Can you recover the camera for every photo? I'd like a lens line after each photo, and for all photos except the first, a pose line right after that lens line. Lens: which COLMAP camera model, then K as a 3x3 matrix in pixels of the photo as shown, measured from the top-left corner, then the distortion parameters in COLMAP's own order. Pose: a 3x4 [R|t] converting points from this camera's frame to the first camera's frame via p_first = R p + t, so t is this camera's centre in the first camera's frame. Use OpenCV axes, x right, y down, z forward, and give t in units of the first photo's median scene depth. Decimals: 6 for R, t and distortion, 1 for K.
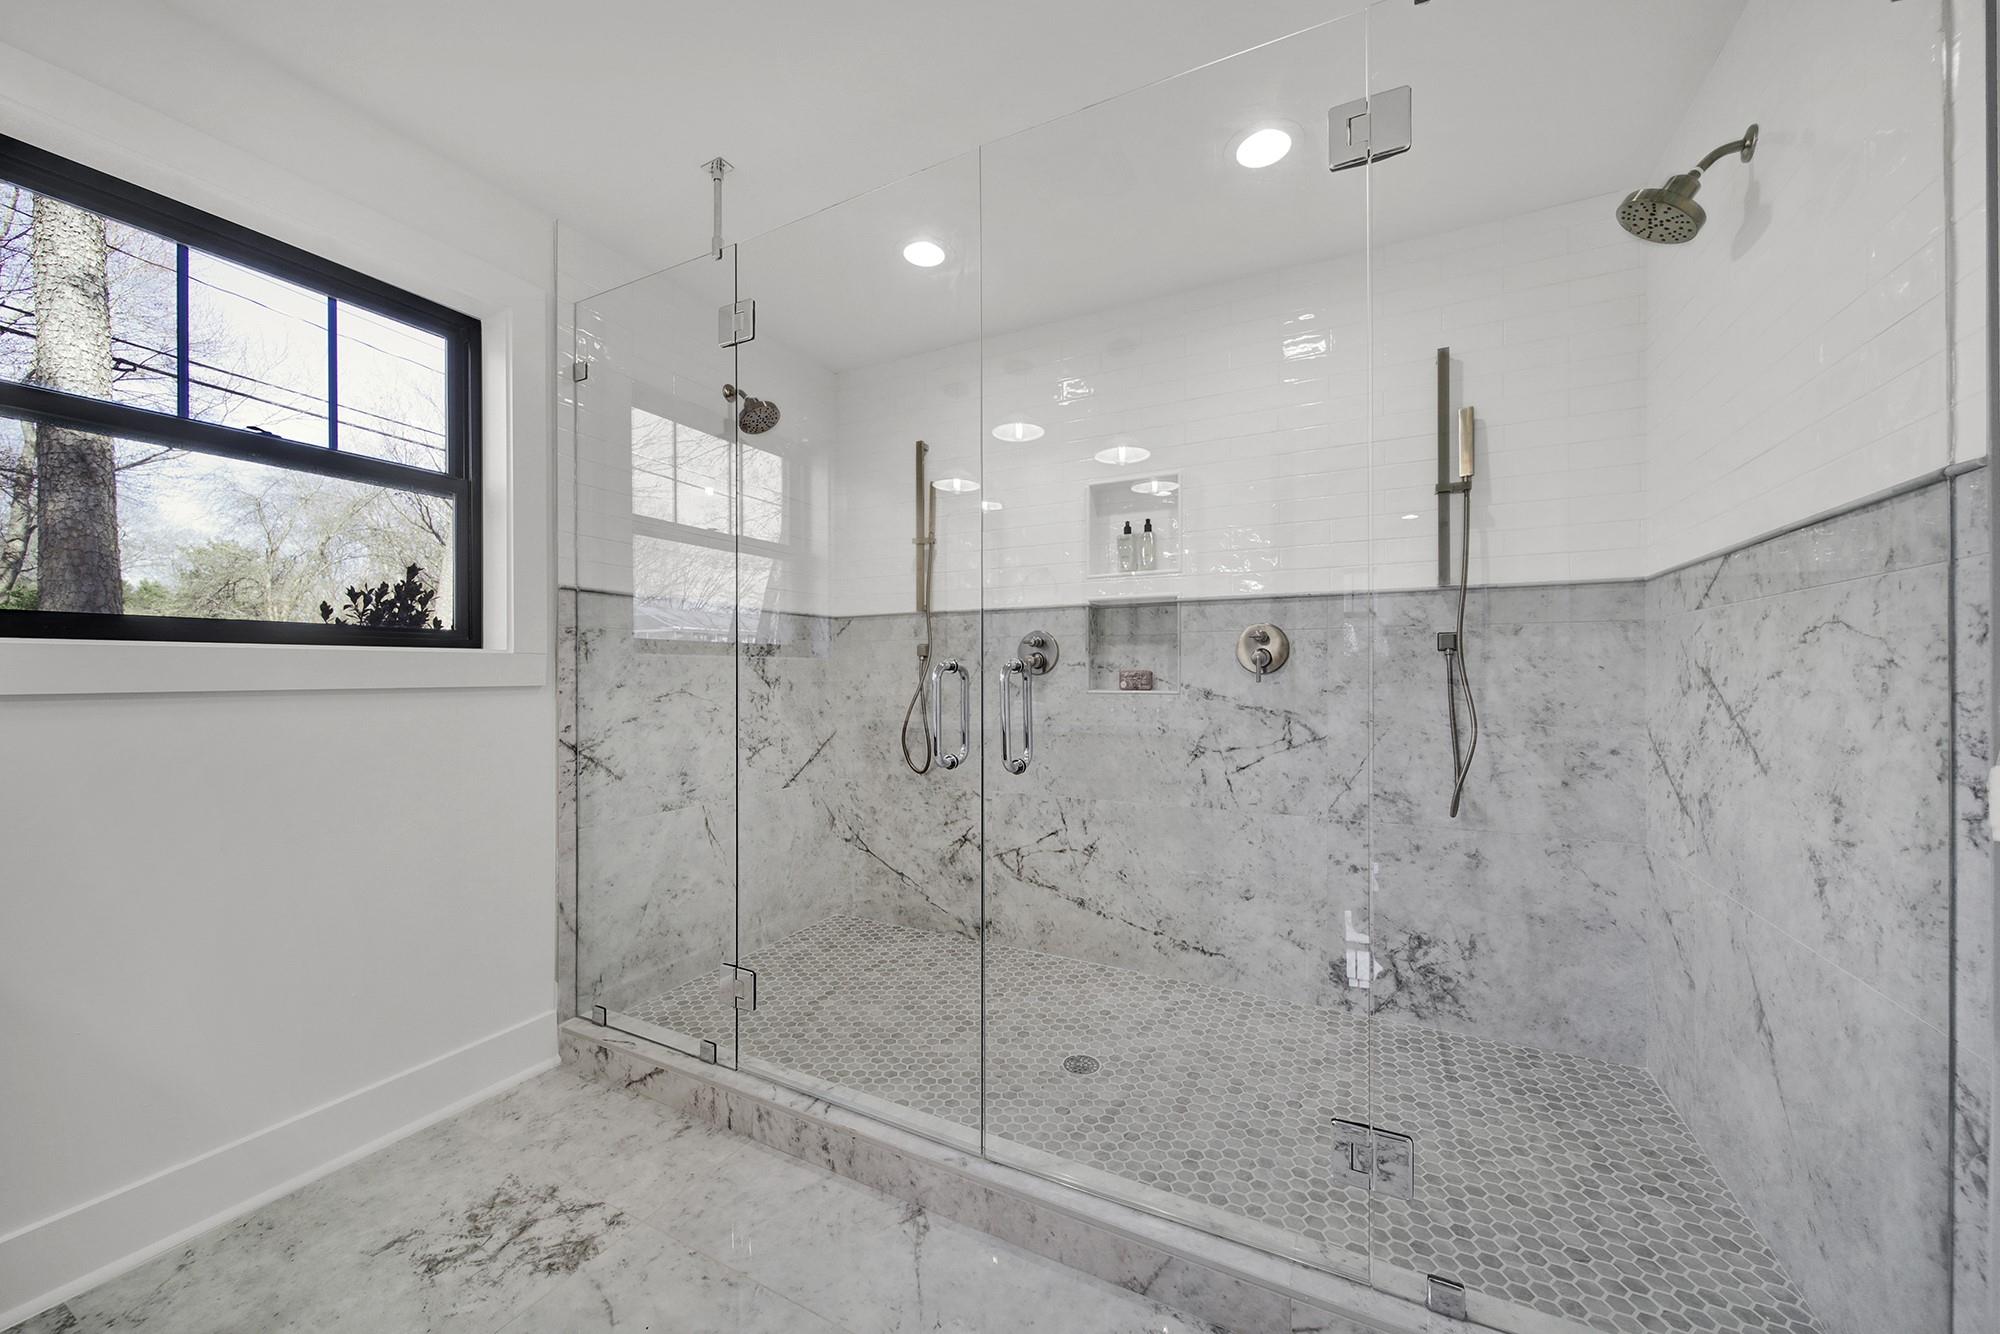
lens RADIAL K [[740.4, 0, 1014.9], [0, 740.4, 662.5], [0, 0, 1]] dist [0.000141, -0.000176]
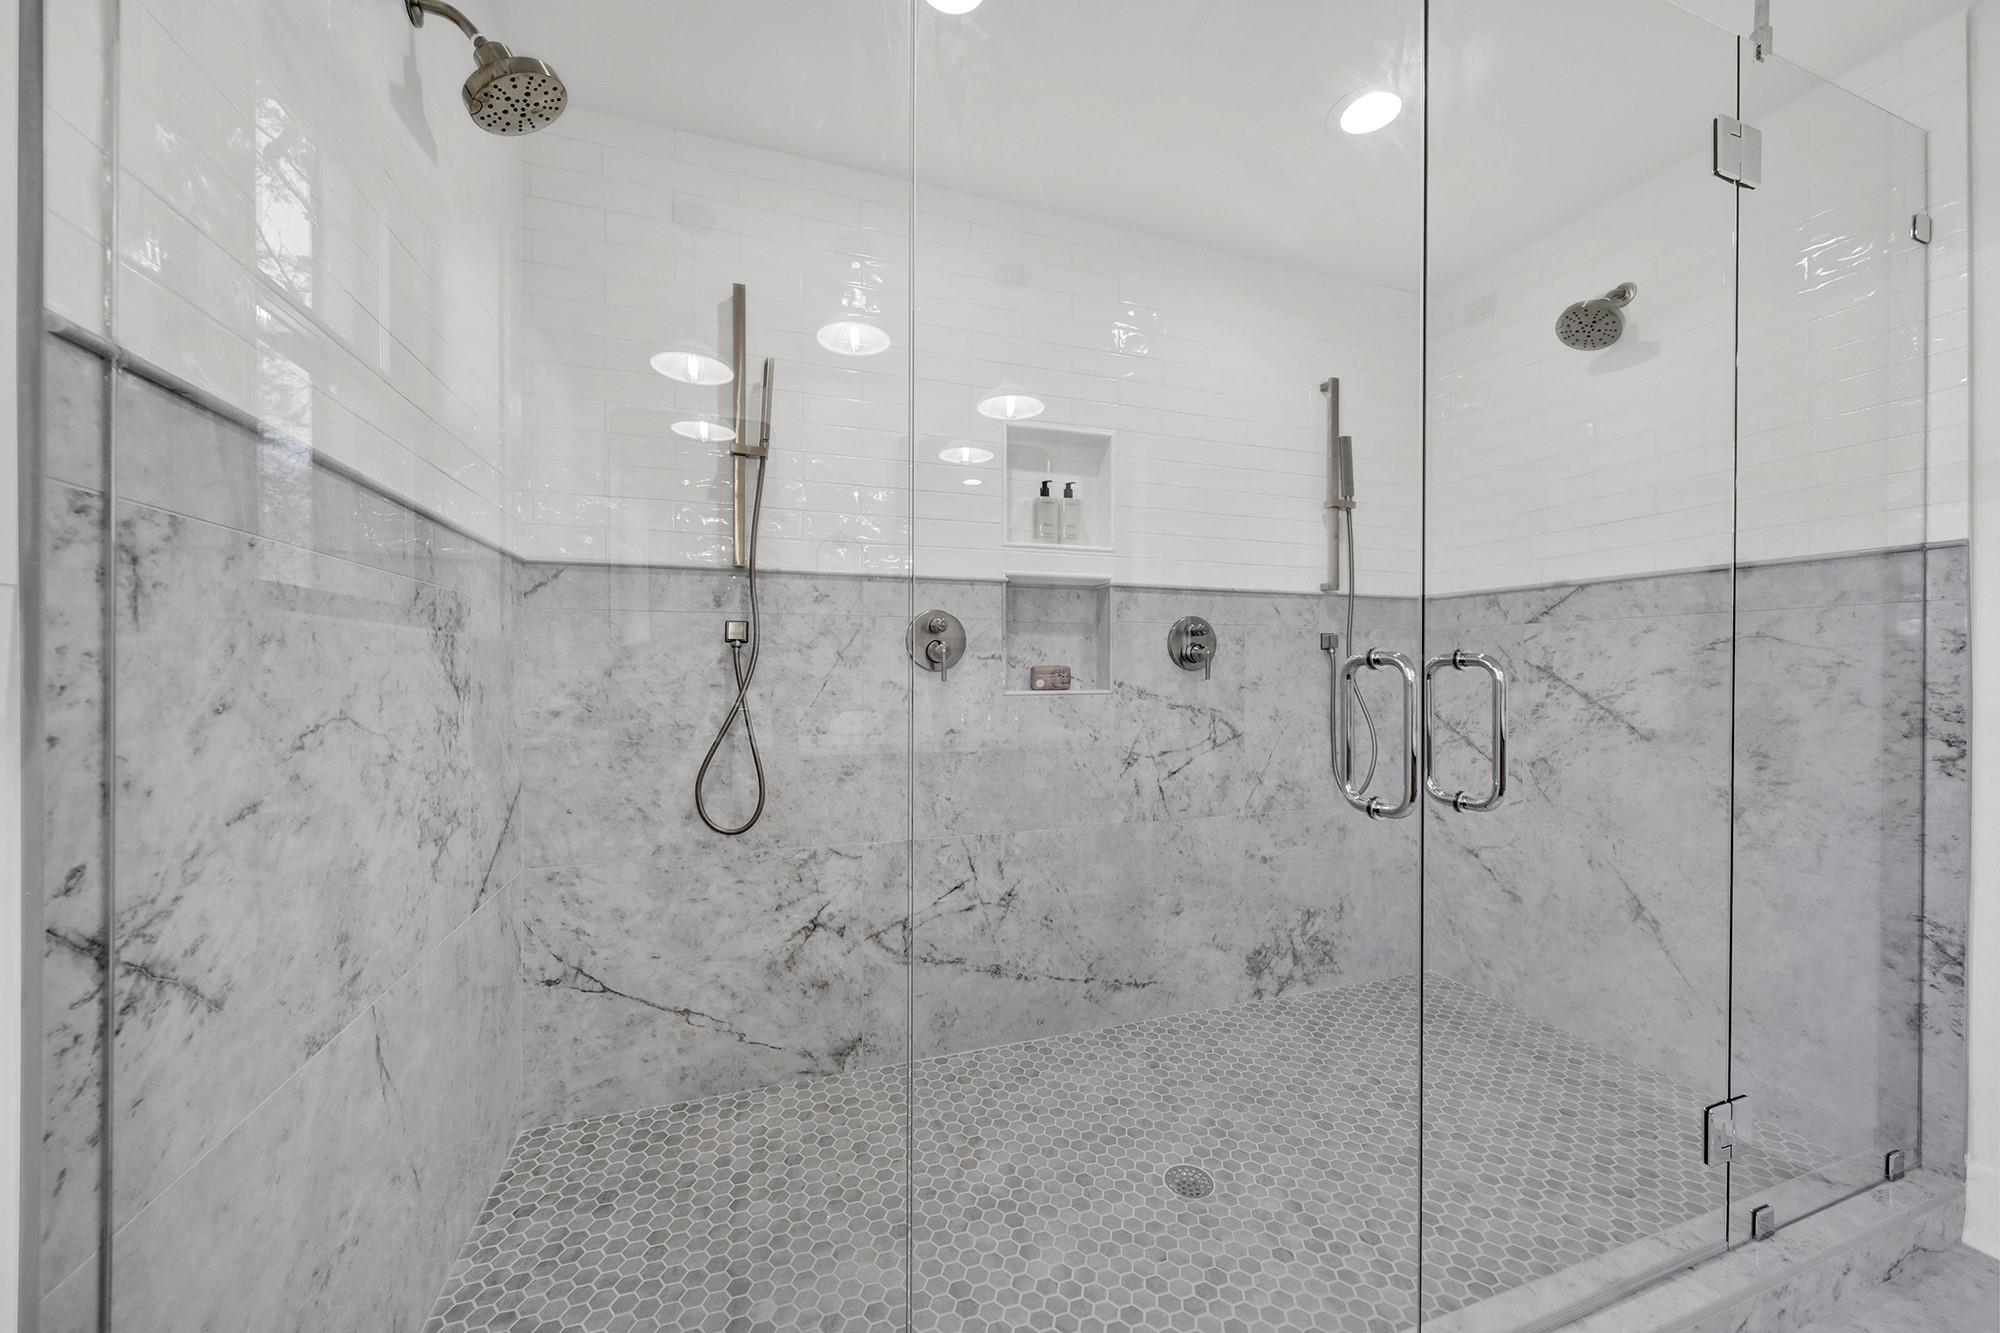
lens RADIAL K [[740.4, 0, 1000.7], [0, 740.4, 661.6], [0, 0, 1]] dist [0.000141, -0.000176]
pose [[0.689153, 0.009081, 0.724559, -0.520483], [-0.012765, 0.999918, -0.000391, 0.008027], [-0.724503, -0.008980, 0.689213, 0.535018]]
